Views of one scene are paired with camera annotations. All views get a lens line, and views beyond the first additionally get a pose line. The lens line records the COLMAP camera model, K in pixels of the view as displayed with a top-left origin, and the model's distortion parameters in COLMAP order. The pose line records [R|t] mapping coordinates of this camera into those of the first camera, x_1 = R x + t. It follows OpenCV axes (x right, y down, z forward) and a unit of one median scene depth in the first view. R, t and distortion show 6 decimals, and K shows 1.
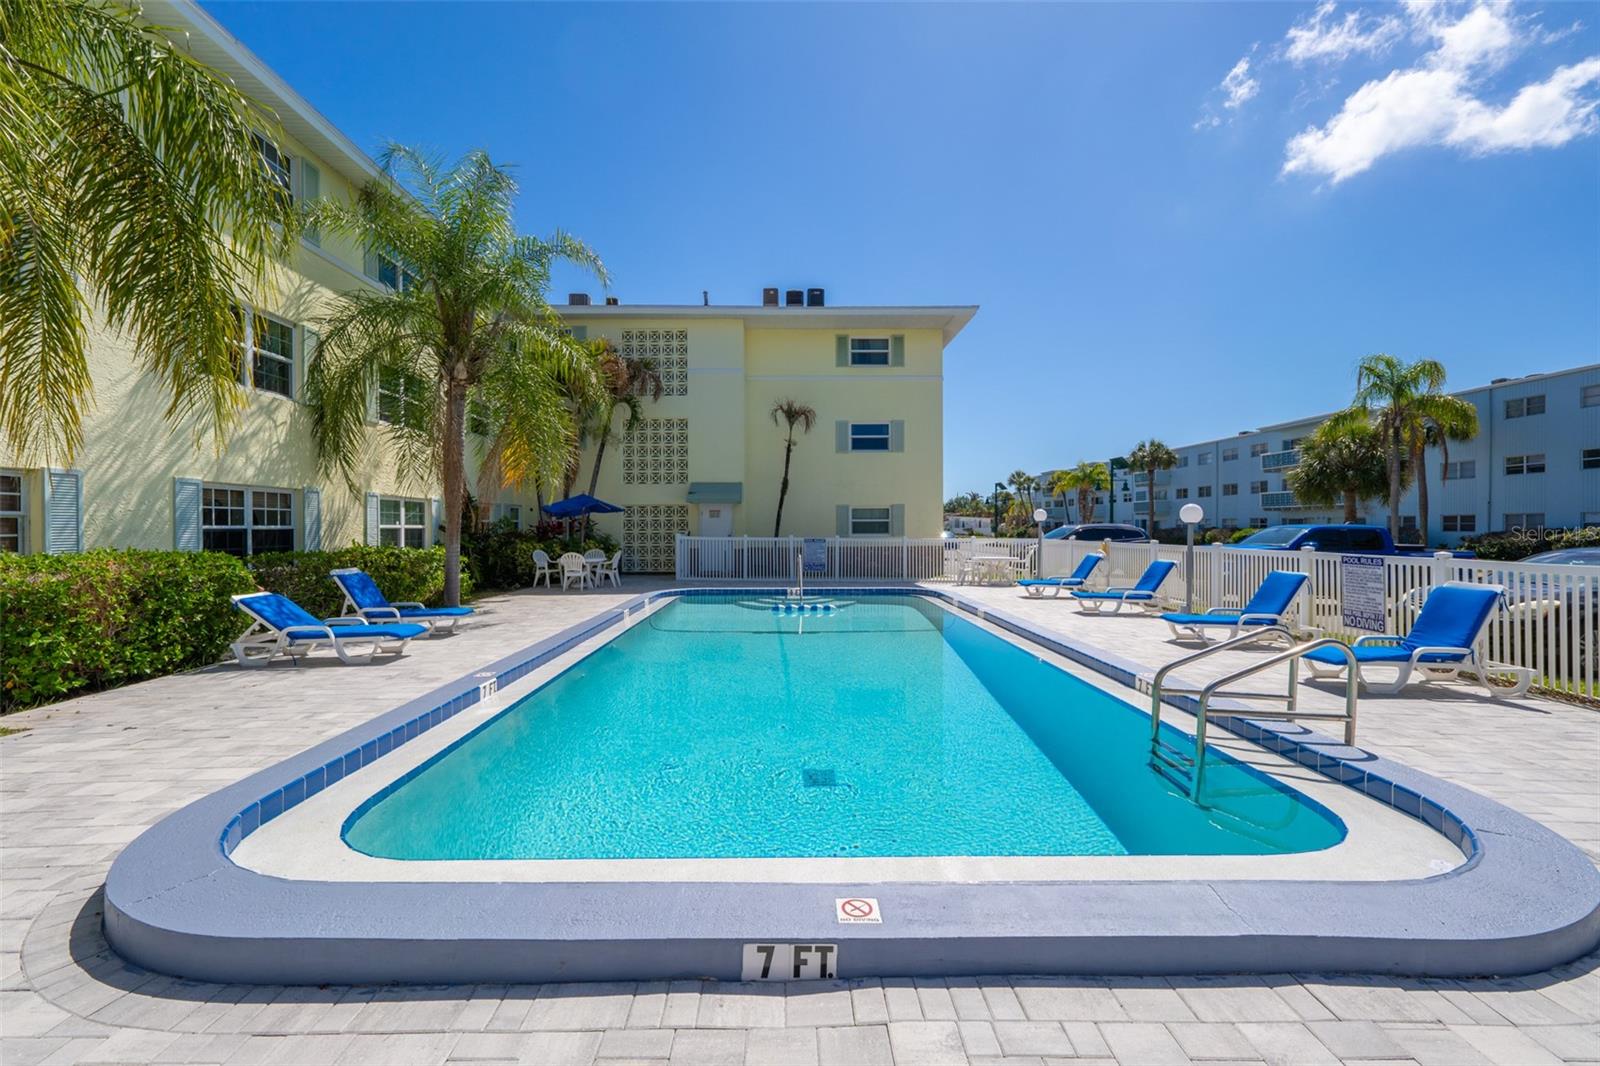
lens RADIAL K [[666.9, 0, 786.6], [0, 666.9, 529.4], [0, 0, 1]] dist [0.003033, 0.000667]
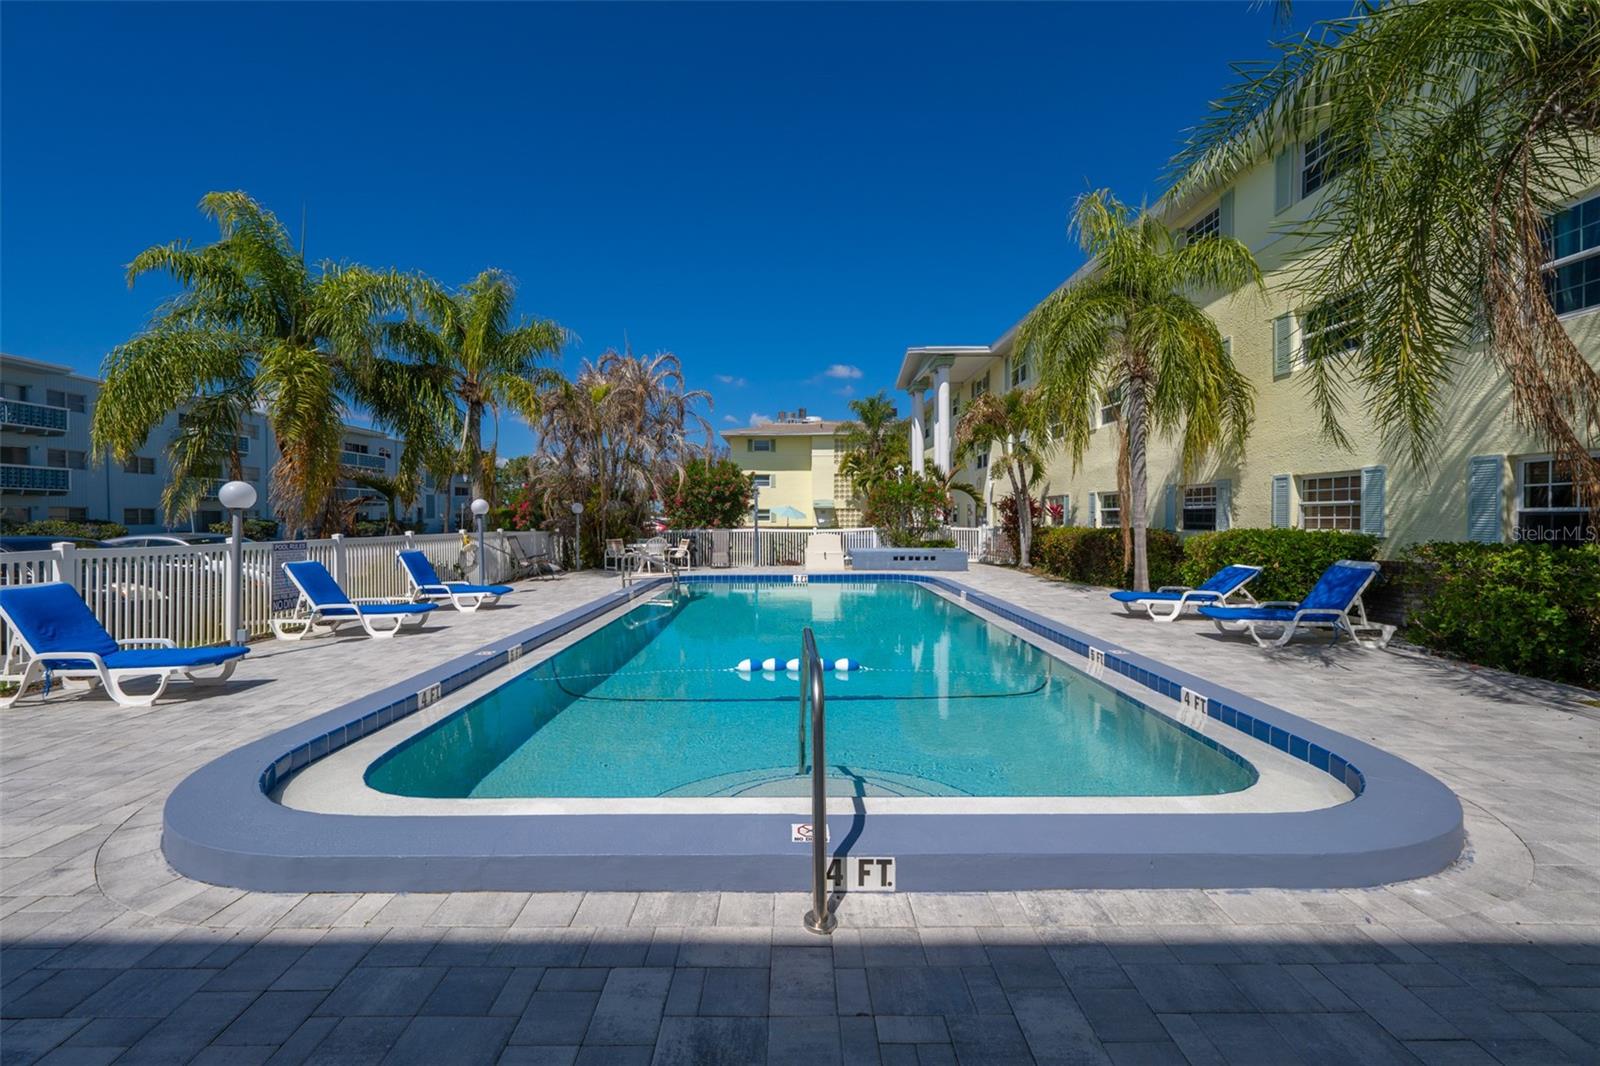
lens RADIAL K [[666.9, 0, 795.9], [0, 666.9, 517.0], [0, 0, 1]] dist [0.003033, 0.000667]
pose [[-0.999990, 0.004445, -0.000461, 0.014083], [0.004444, 0.999988, 0.002202, -0.000347], [0.000471, 0.002200, -0.999997, 0.928665]]
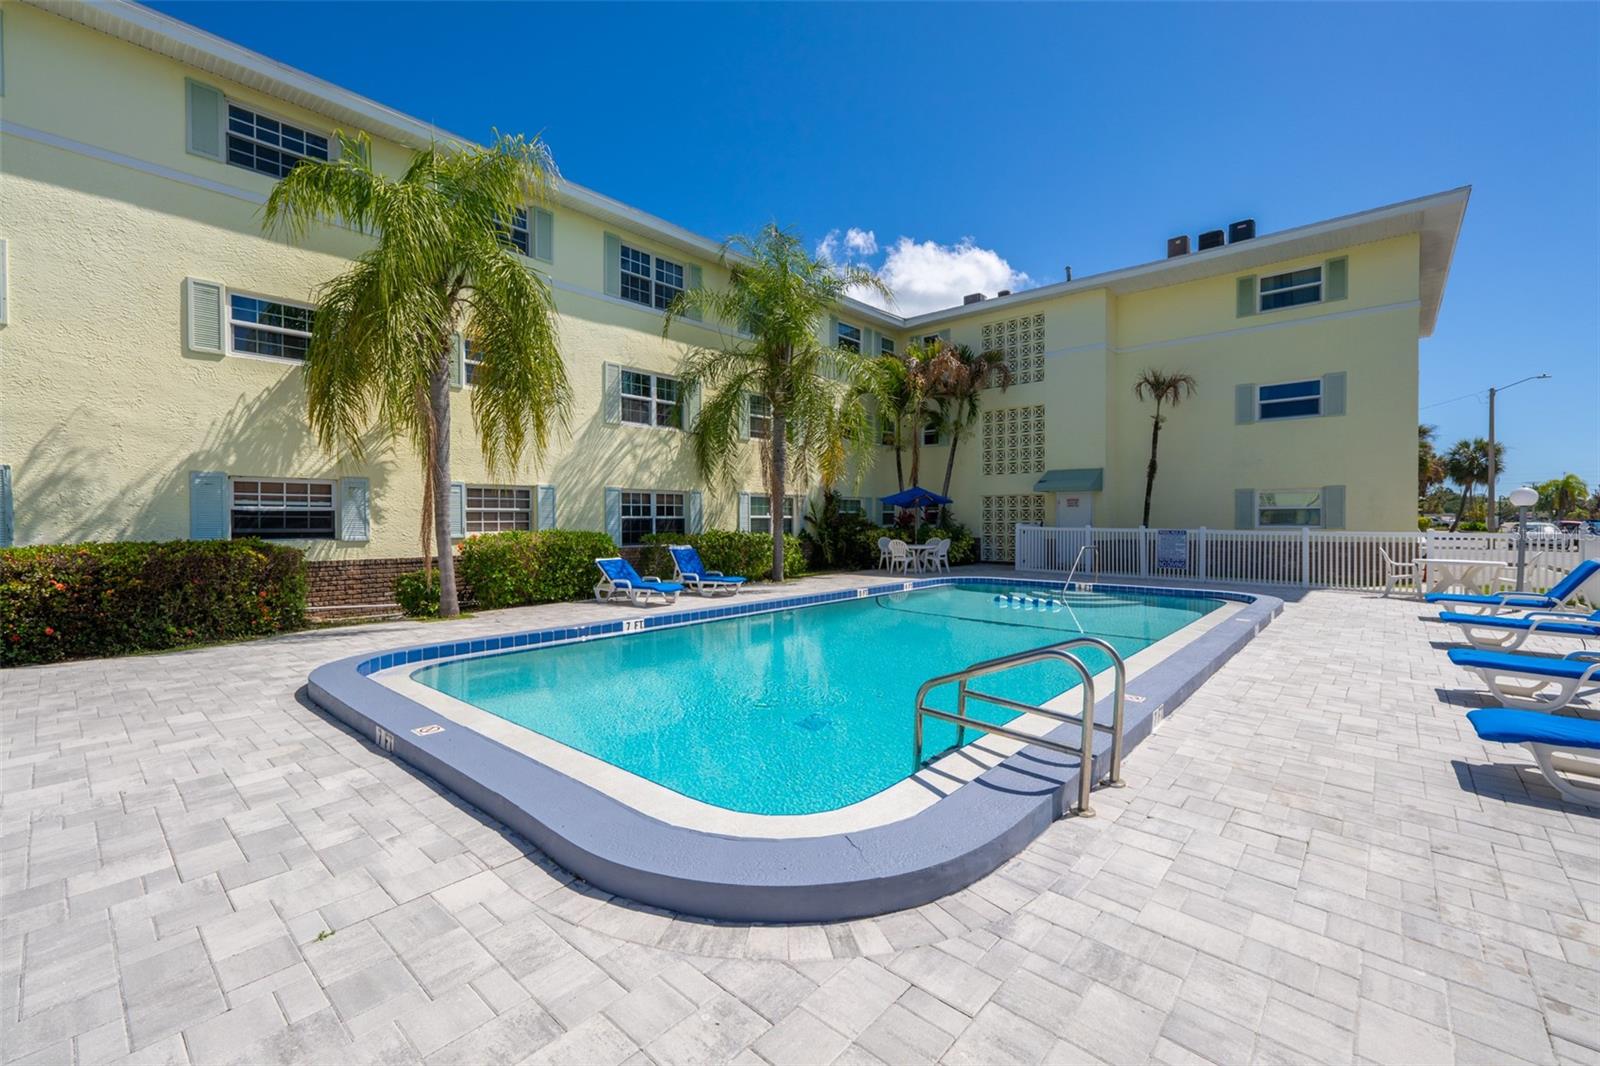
lens RADIAL K [[666.9, 0, 792.9], [0, 666.9, 528.9], [0, 0, 1]] dist [0.003033, 0.000667]
pose [[0.740323, 0.008867, -0.672193, 0.256143], [-0.000986, 0.999926, 0.012104, 0.002333], [0.672251, -0.008298, 0.740277, 0.044336]]
